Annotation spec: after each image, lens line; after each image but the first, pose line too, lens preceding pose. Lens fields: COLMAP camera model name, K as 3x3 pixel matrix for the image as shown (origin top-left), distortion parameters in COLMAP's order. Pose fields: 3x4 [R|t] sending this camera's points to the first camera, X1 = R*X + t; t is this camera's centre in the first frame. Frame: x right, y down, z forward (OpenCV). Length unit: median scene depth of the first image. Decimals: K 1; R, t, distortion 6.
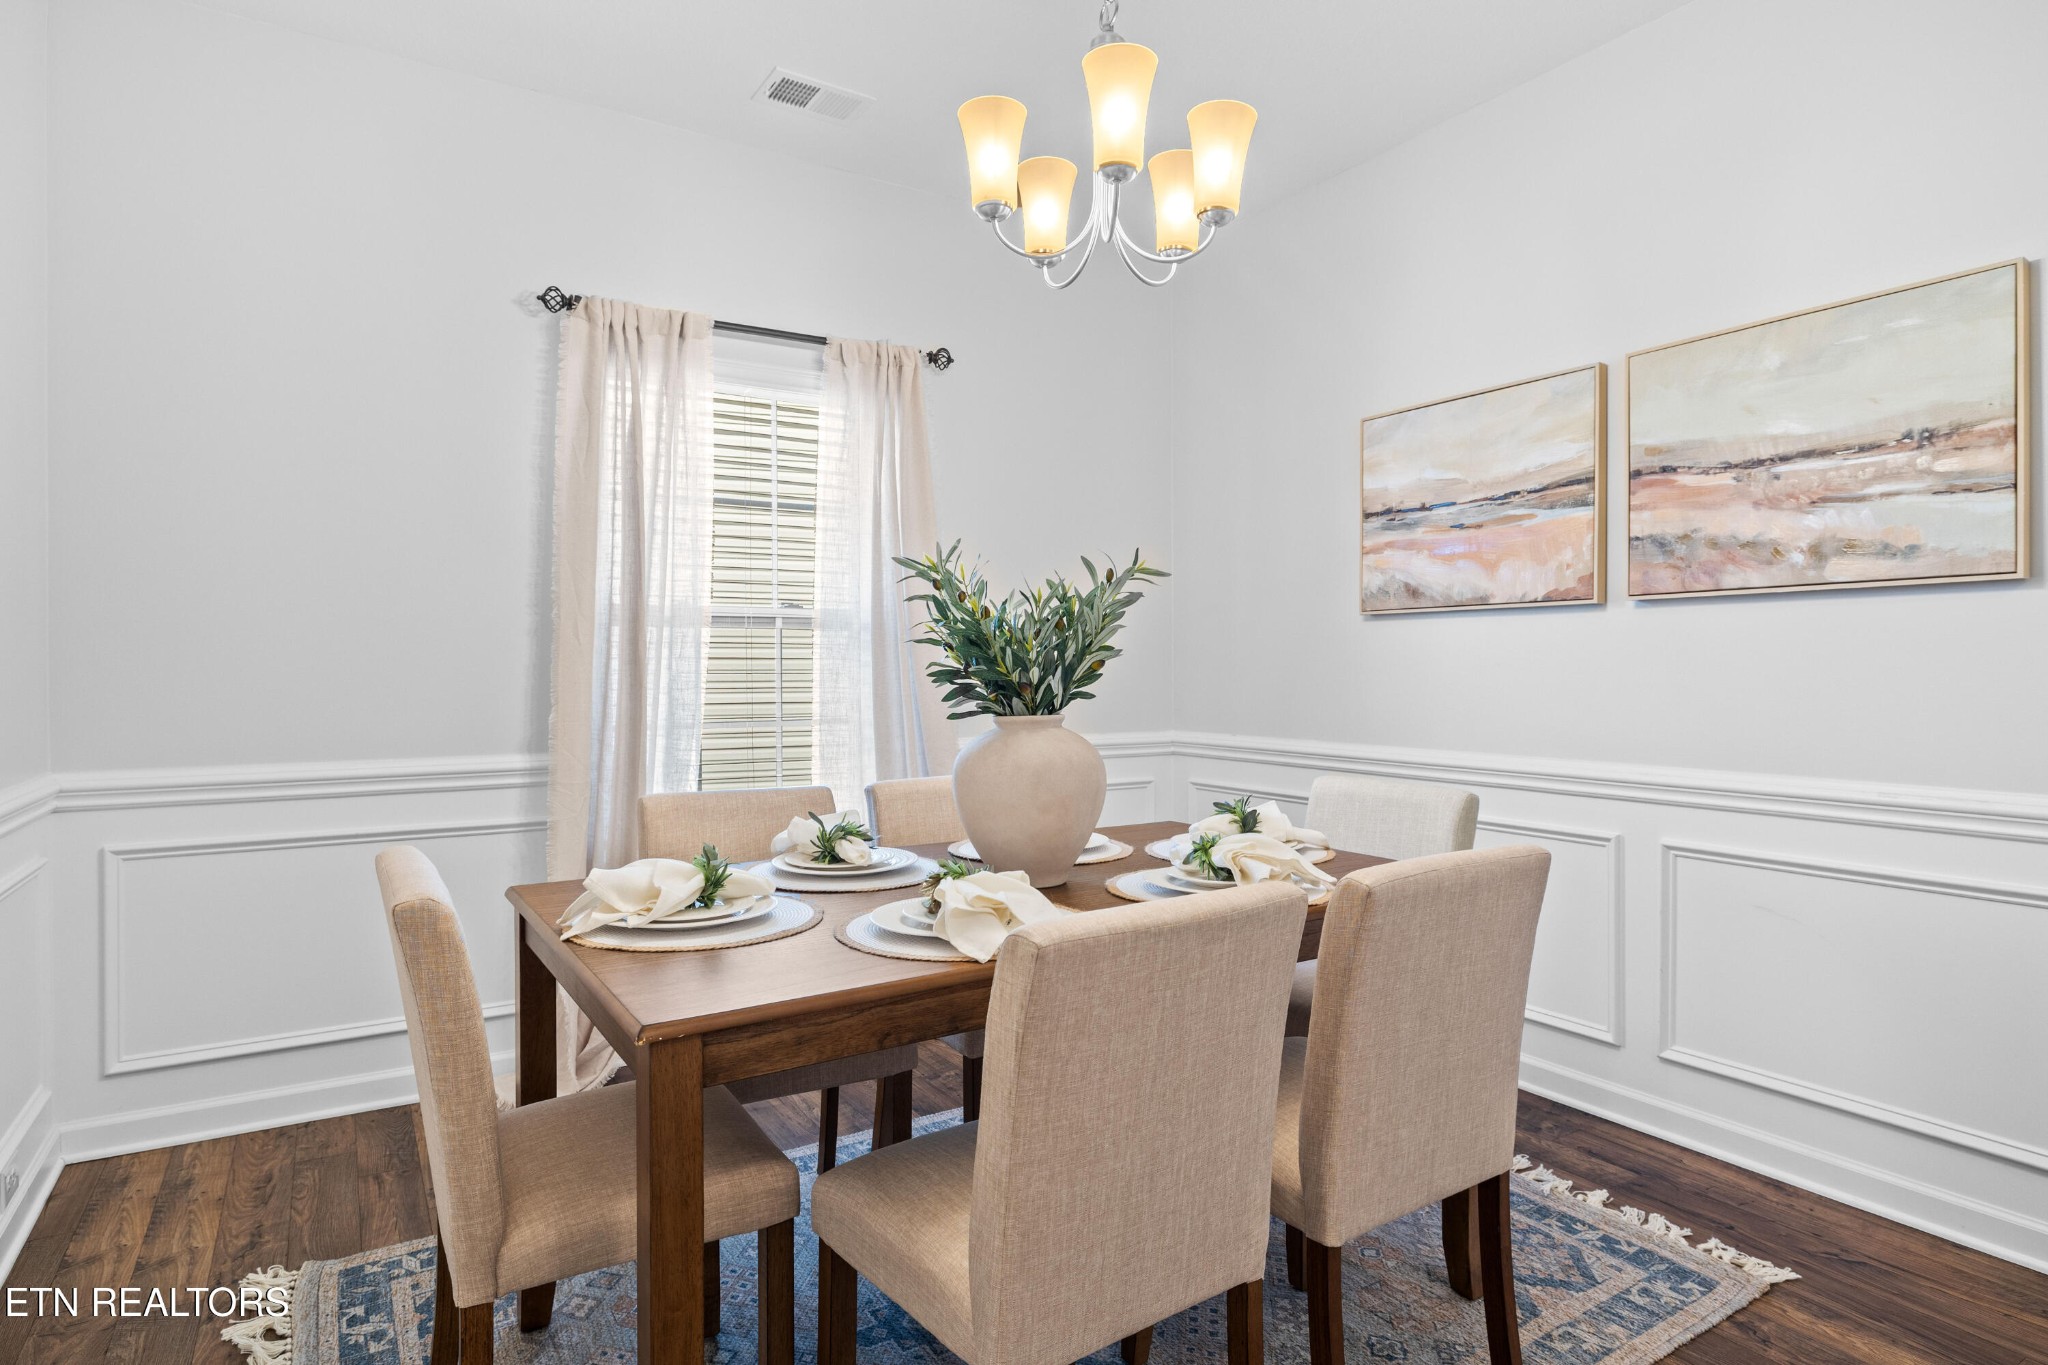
lens RADIAL K [[1113.8, 0, 1023.2], [0, 1113.8, 656.8], [0, 0, 1]] dist [0.001971, 0.000695]
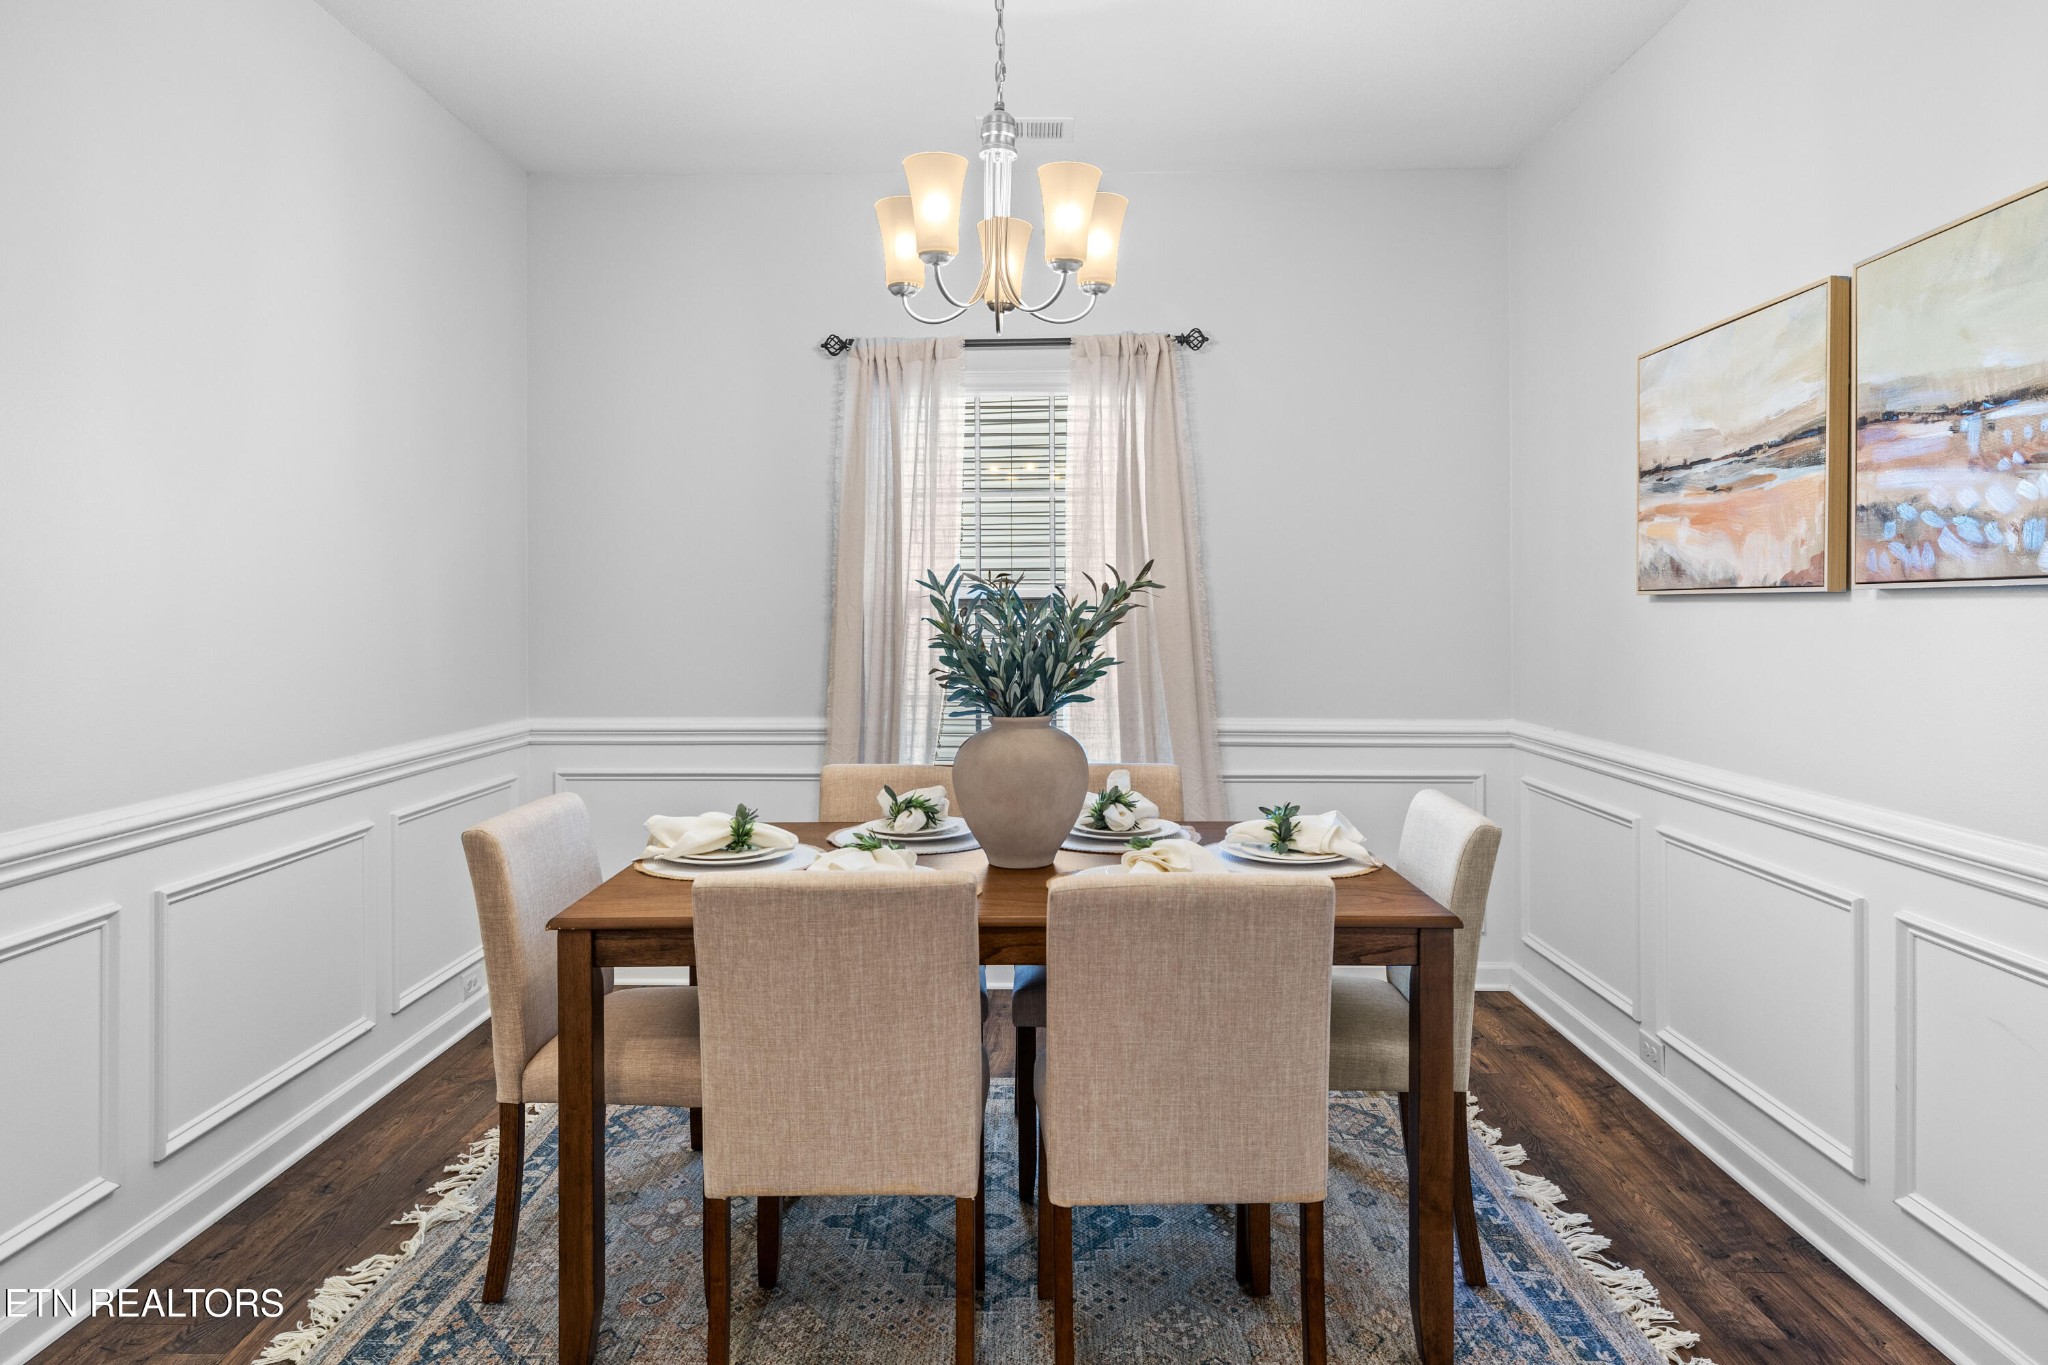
lens RADIAL K [[1190.4, 0, 1024.9], [0, 1190.4, 595.8], [0, 0, 1]] dist [-0.018554, 0.000793]
pose [[0.841434, -0.005754, -0.540330, 0.468003], [0.006697, 0.999978, -0.000220, -0.046777], [0.540319, -0.003434, 0.841453, 0.020509]]
